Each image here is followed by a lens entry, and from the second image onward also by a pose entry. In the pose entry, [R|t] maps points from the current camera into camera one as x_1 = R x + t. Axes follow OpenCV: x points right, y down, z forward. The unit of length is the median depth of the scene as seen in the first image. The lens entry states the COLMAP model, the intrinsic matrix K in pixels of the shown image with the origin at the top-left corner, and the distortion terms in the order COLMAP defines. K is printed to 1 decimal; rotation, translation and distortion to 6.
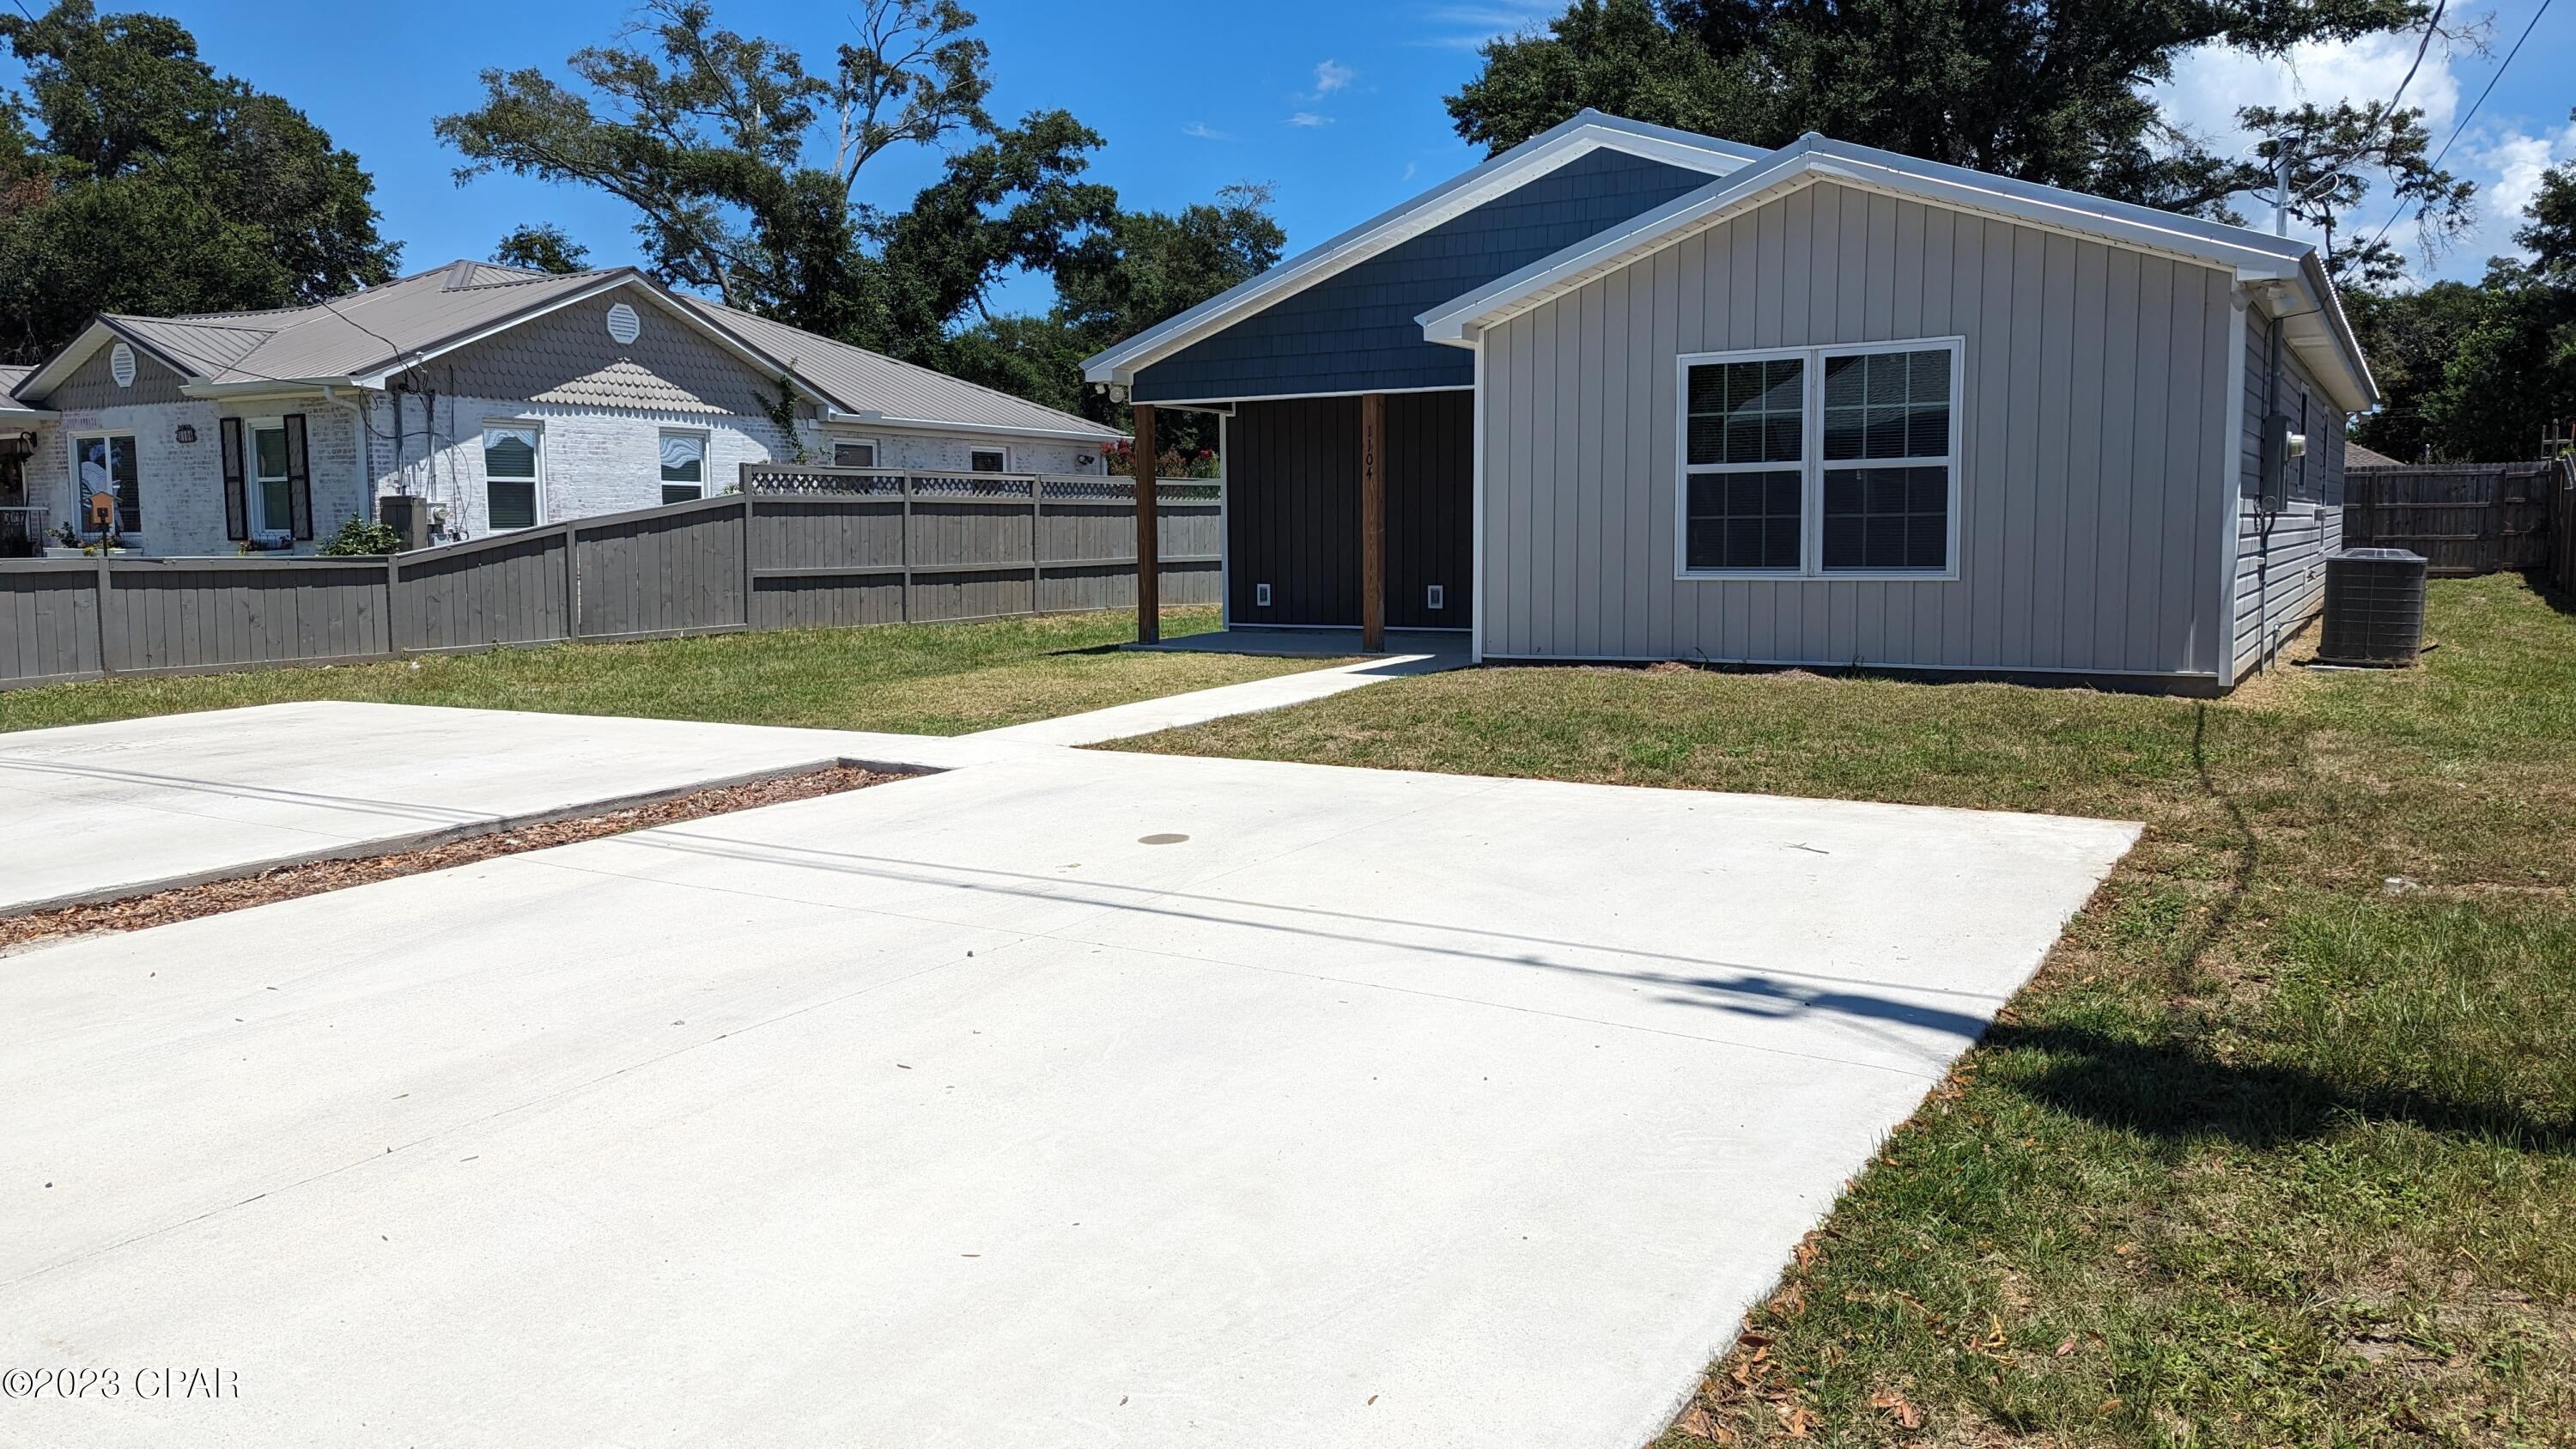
lens RADIAL K [[1854.3, 0, 1287.7], [0, 1854.3, 708.7], [0, 0, 1]] dist [0.042786, -0.025012]
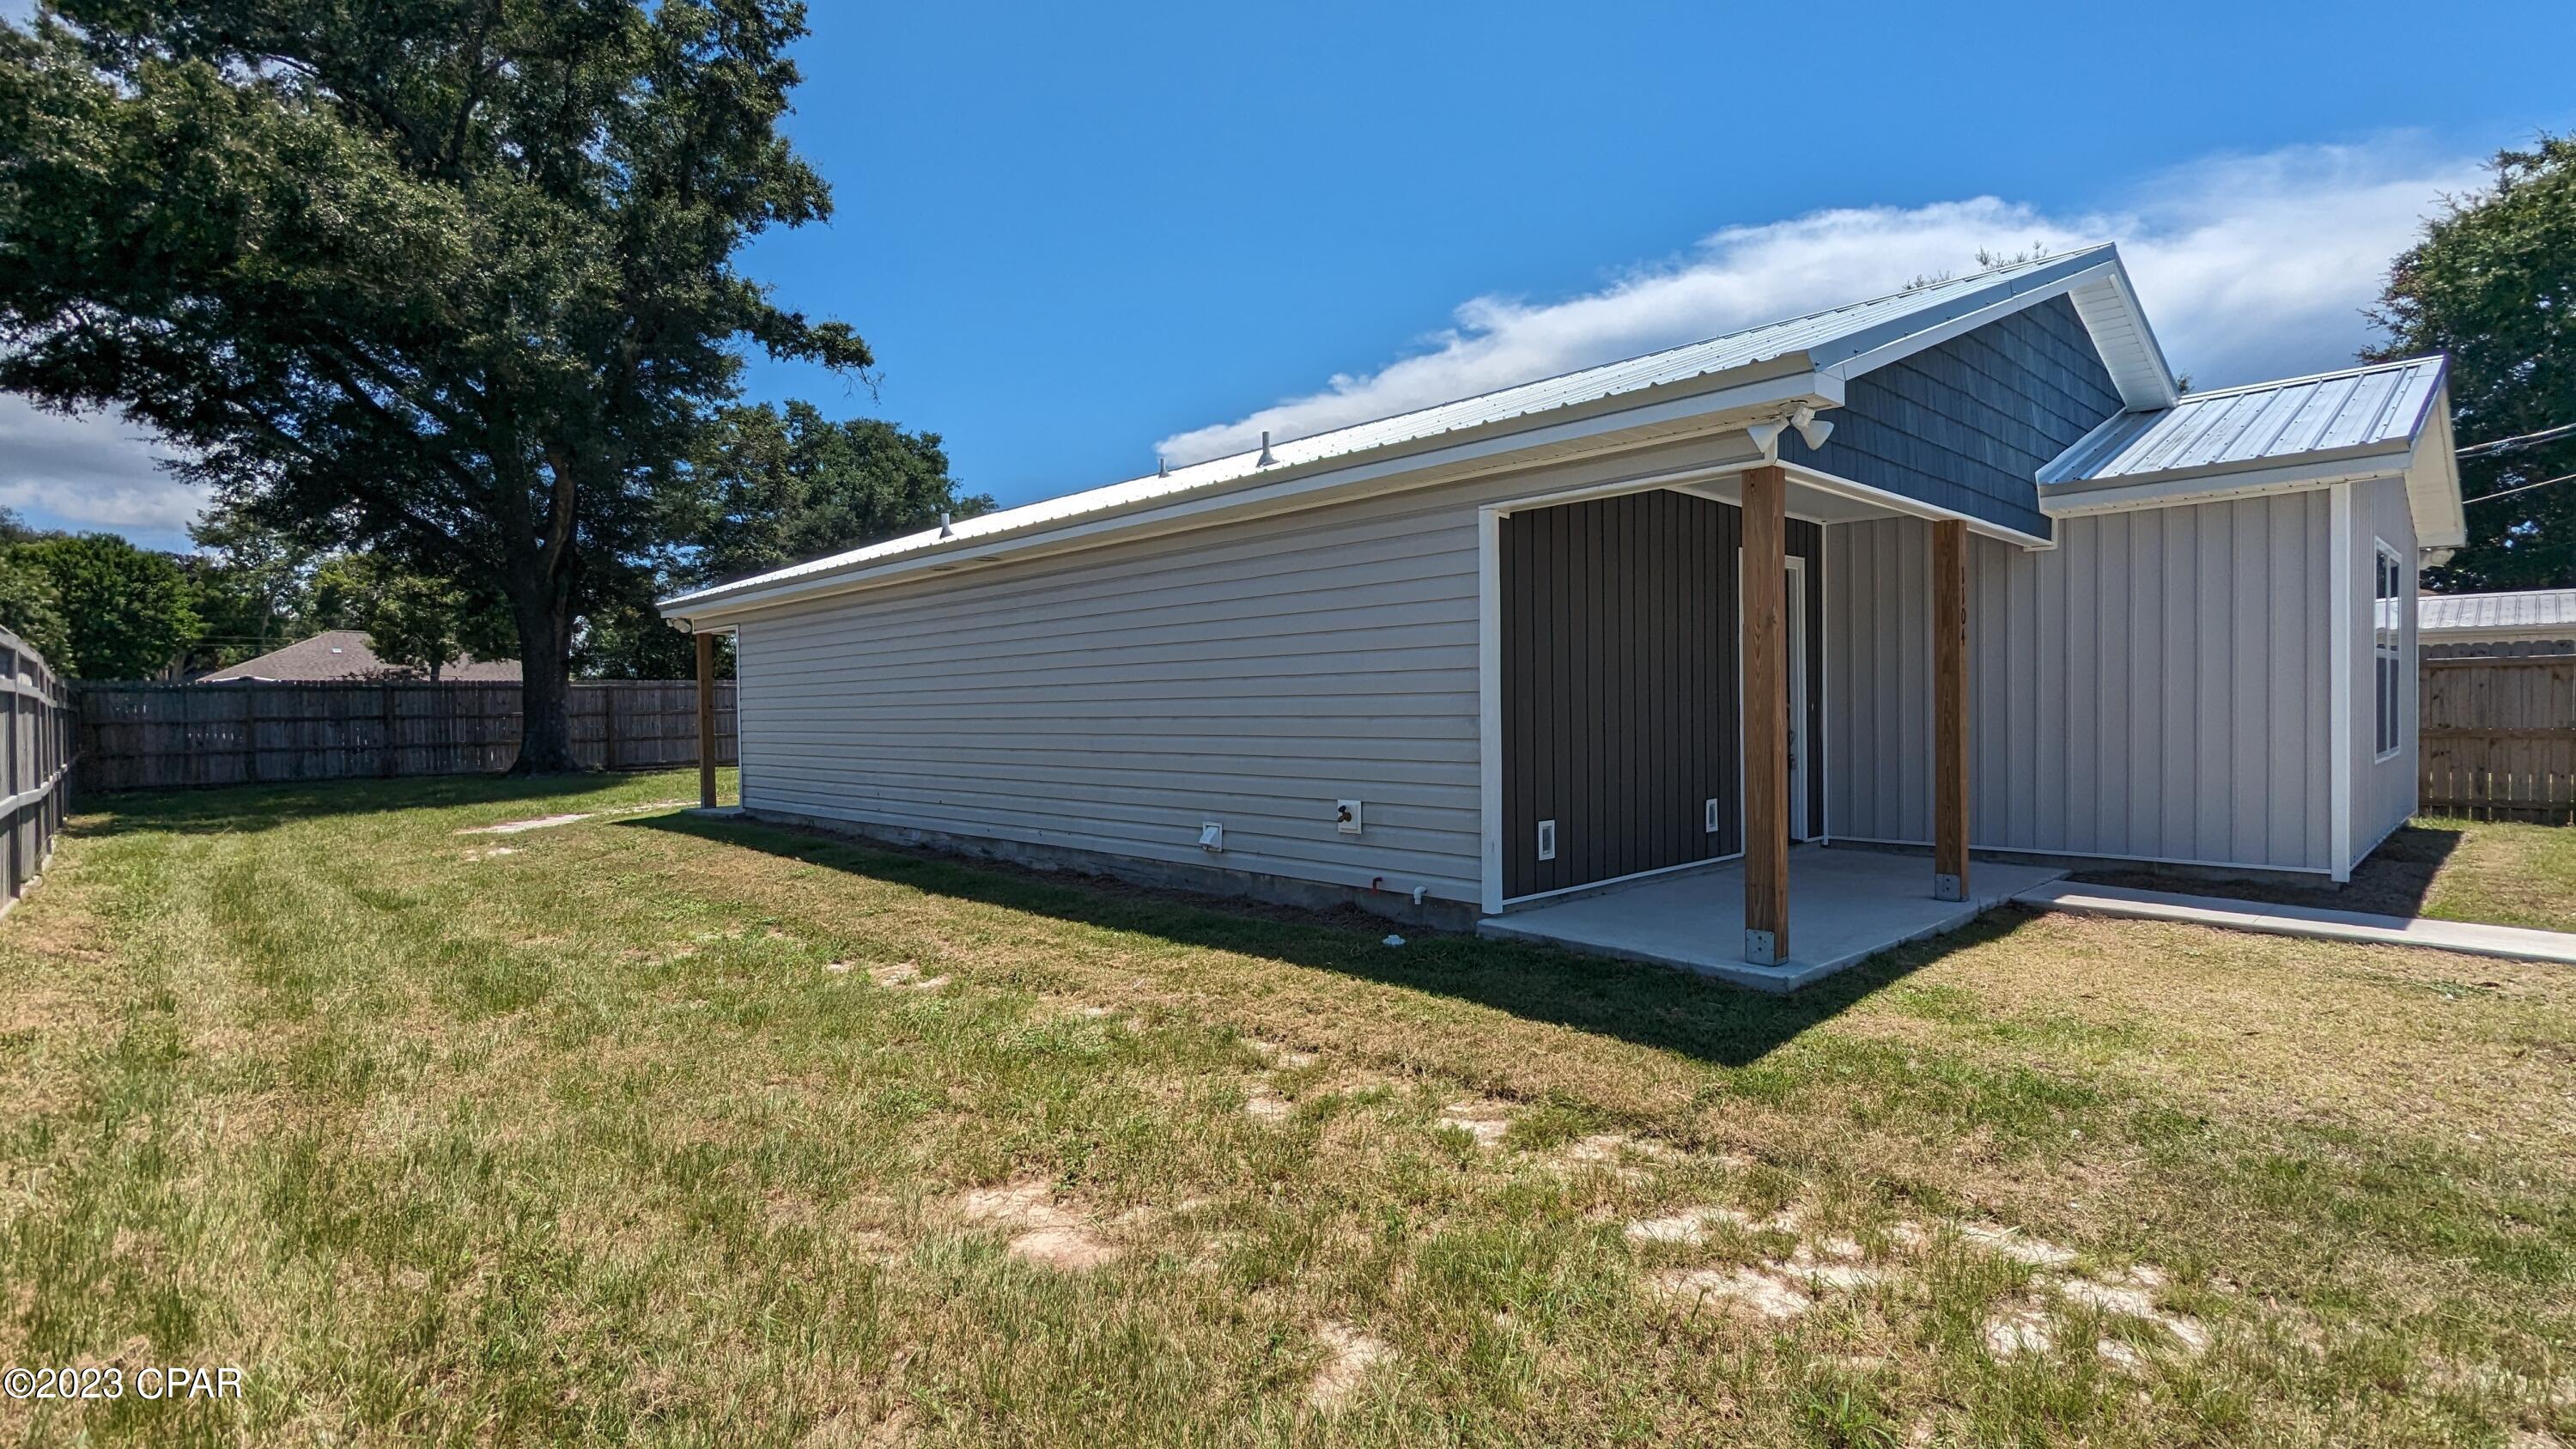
lens RADIAL K [[1220.1, 0, 1278.3], [0, 1220.1, 724.9], [0, 0, 1]] dist [0.004350, -0.000122]
pose [[0.246179, -0.010186, 0.969171, -0.286468], [0.108342, 0.993967, -0.017073, -0.071324], [-0.963150, 0.109205, 0.245797, 0.708158]]
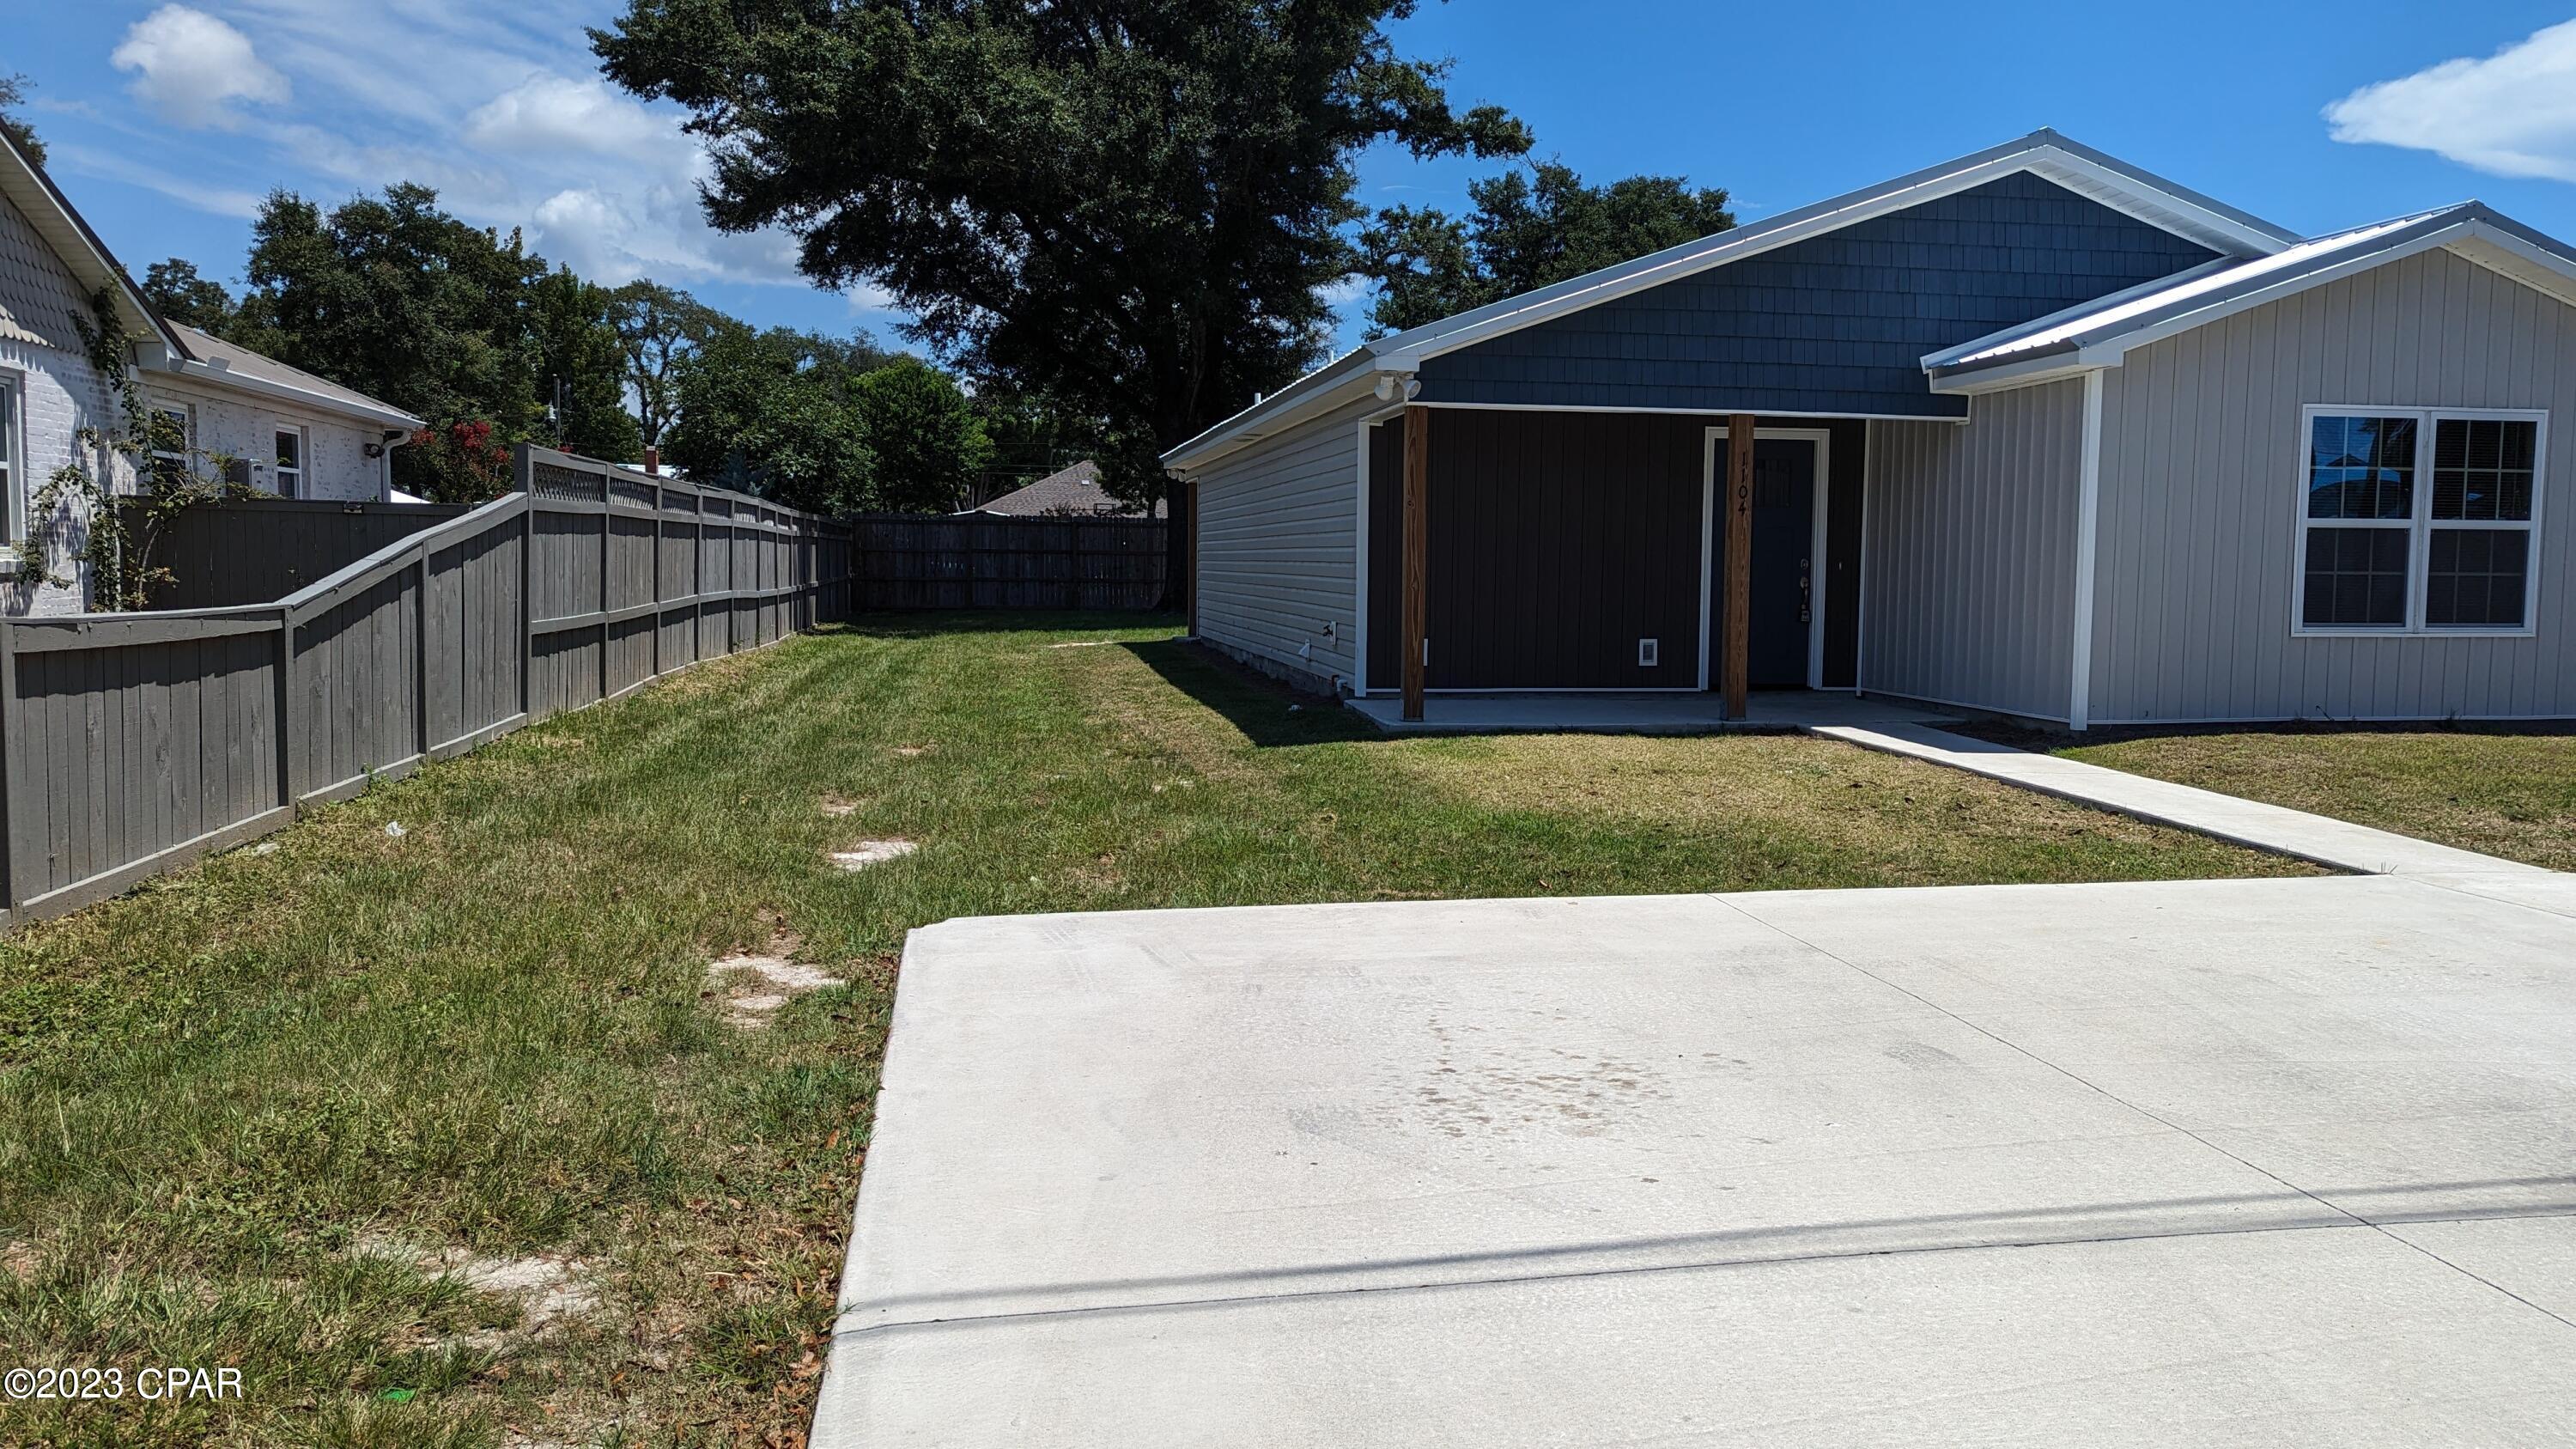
lens RADIAL K [[1854.3, 0, 1313.6], [0, 1854.3, 714.9], [0, 0, 1]] dist [0.042786, -0.025012]
pose [[0.737094, -0.037629, 0.674741, -0.424746], [0.046681, 0.998899, 0.004713, -0.029211], [-0.674176, 0.028023, 0.738039, 0.320874]]
